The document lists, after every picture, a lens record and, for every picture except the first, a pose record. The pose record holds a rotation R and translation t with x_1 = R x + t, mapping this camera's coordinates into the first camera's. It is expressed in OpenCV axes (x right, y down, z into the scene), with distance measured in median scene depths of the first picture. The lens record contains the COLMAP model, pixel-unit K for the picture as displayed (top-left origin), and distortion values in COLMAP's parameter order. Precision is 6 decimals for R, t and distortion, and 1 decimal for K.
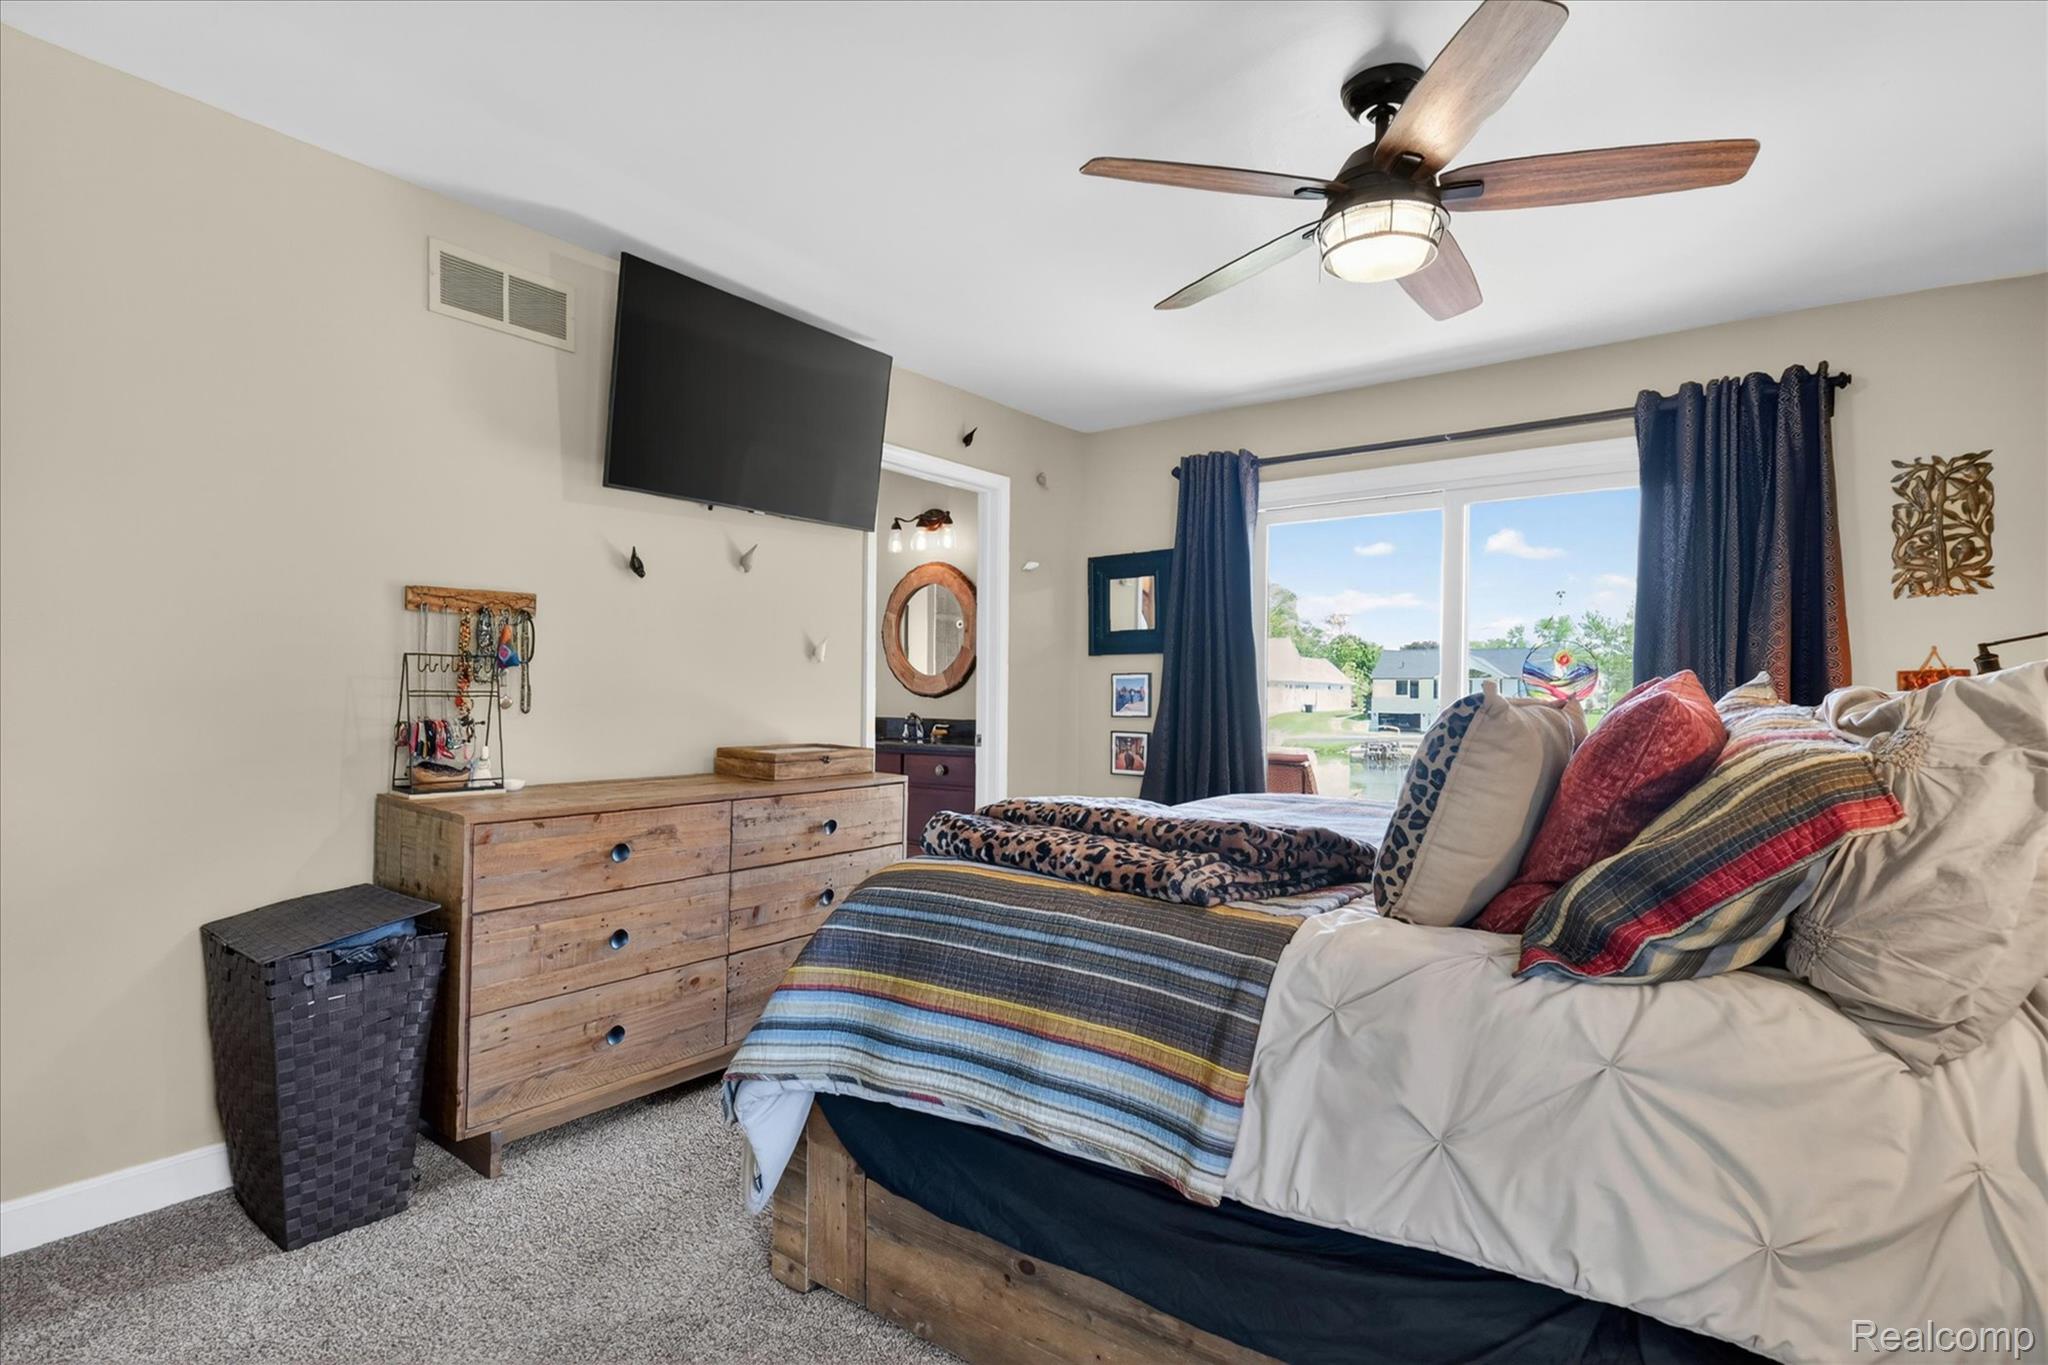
lens RADIAL K [[1017.7, 0, 1020.5], [0, 1017.7, 696.0], [0, 0, 1]] dist [-0.001981, -0.000185]
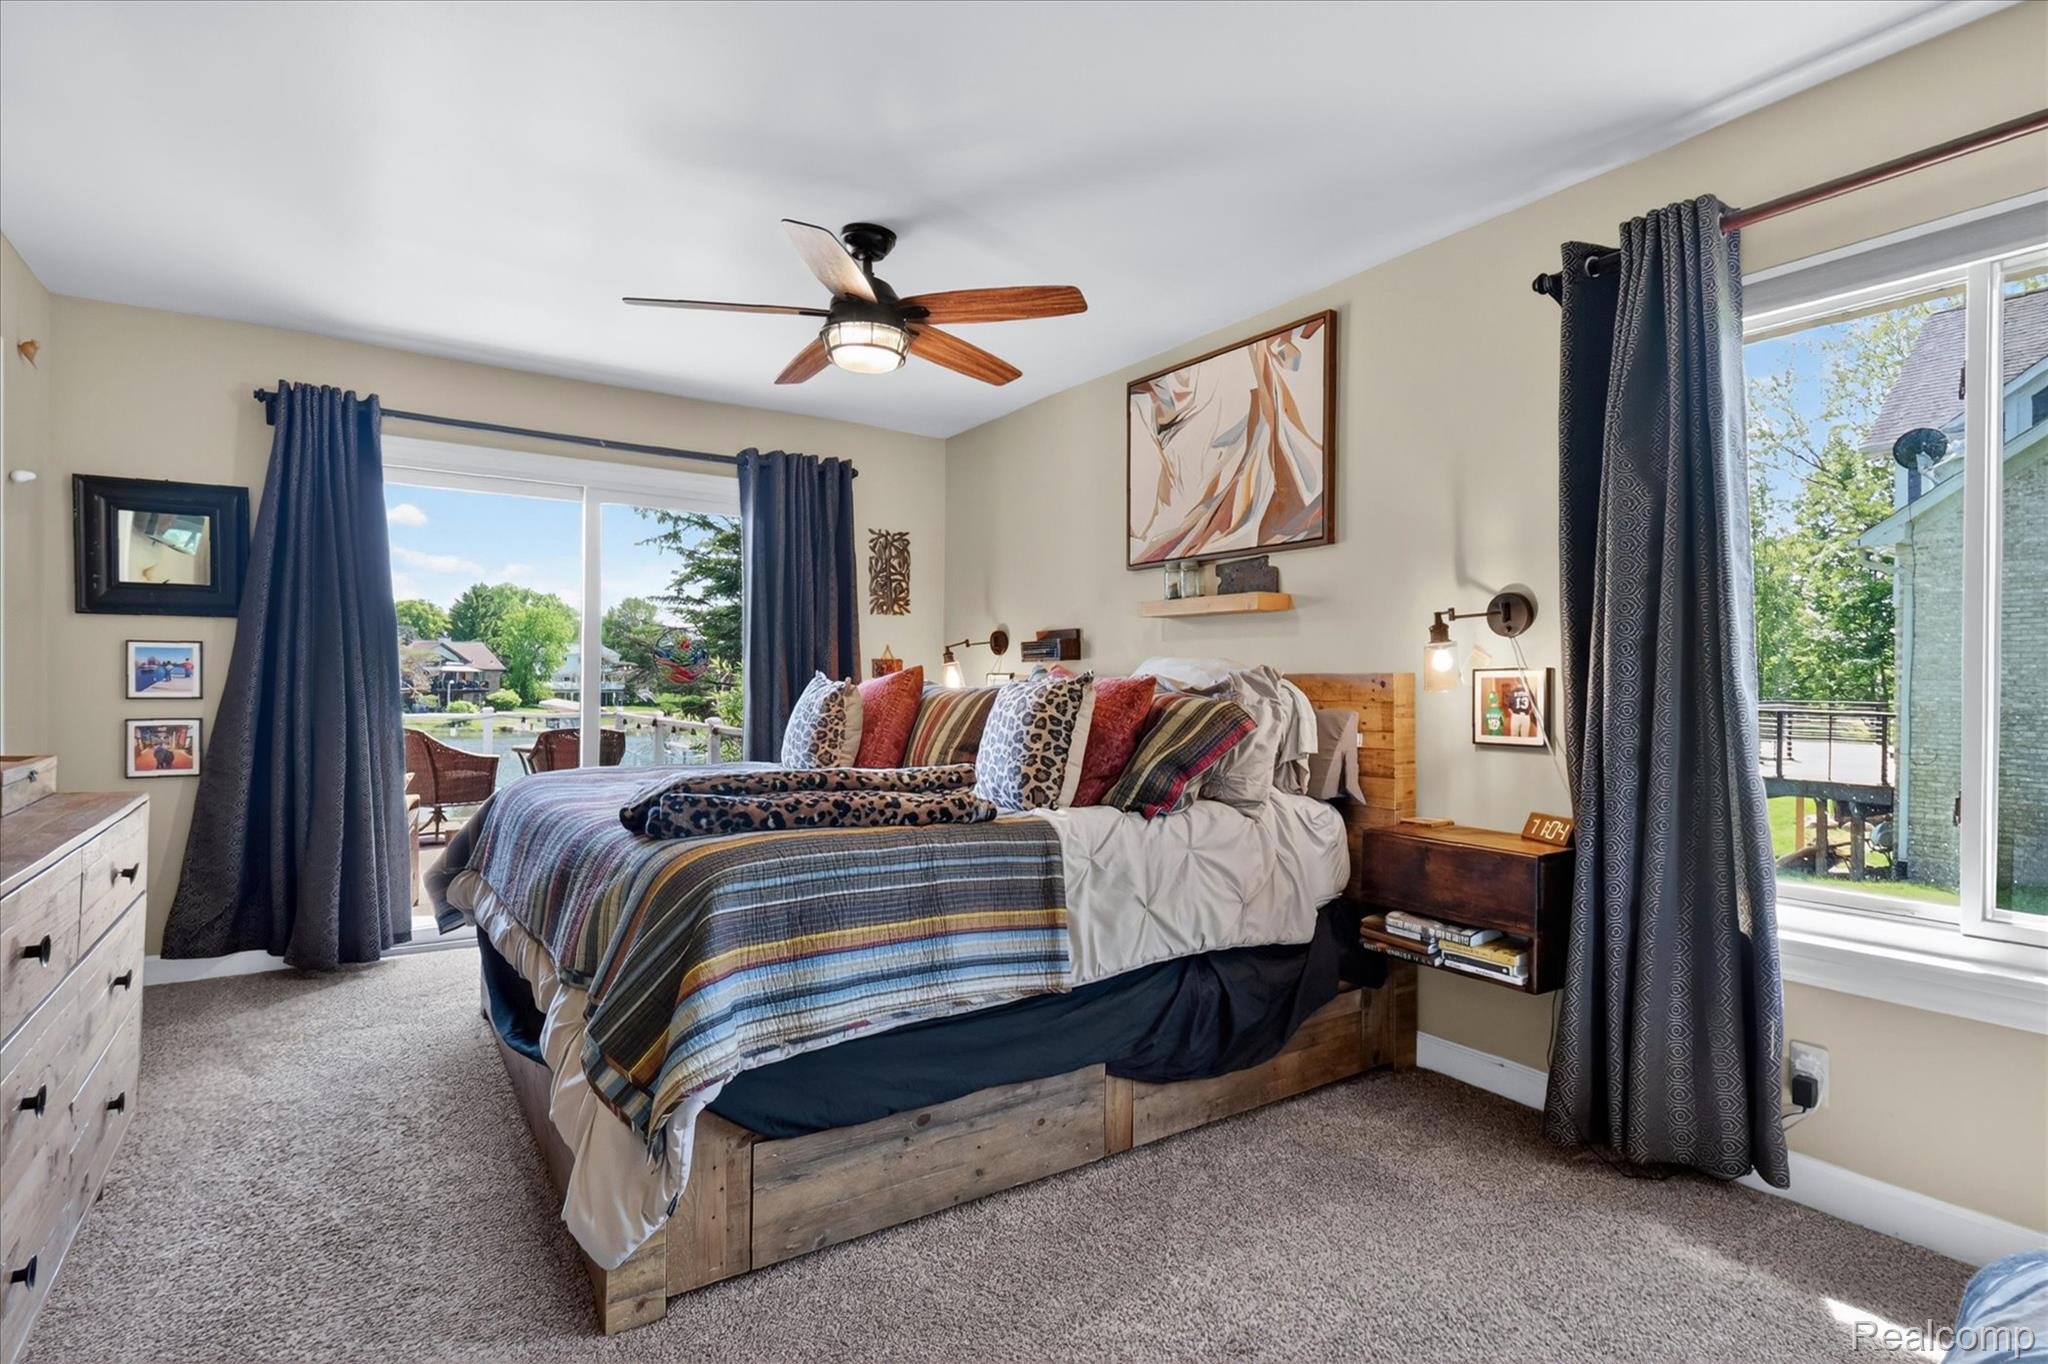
lens RADIAL K [[1017.7, 0, 1016.4], [0, 1017.7, 678.4], [0, 0, 1]] dist [-0.001981, -0.000185]
pose [[0.334103, -0.004410, 0.942526, -1.058376], [-0.005715, 0.999961, 0.006704, -0.009375], [-0.942519, -0.007626, 0.334065, 0.414209]]
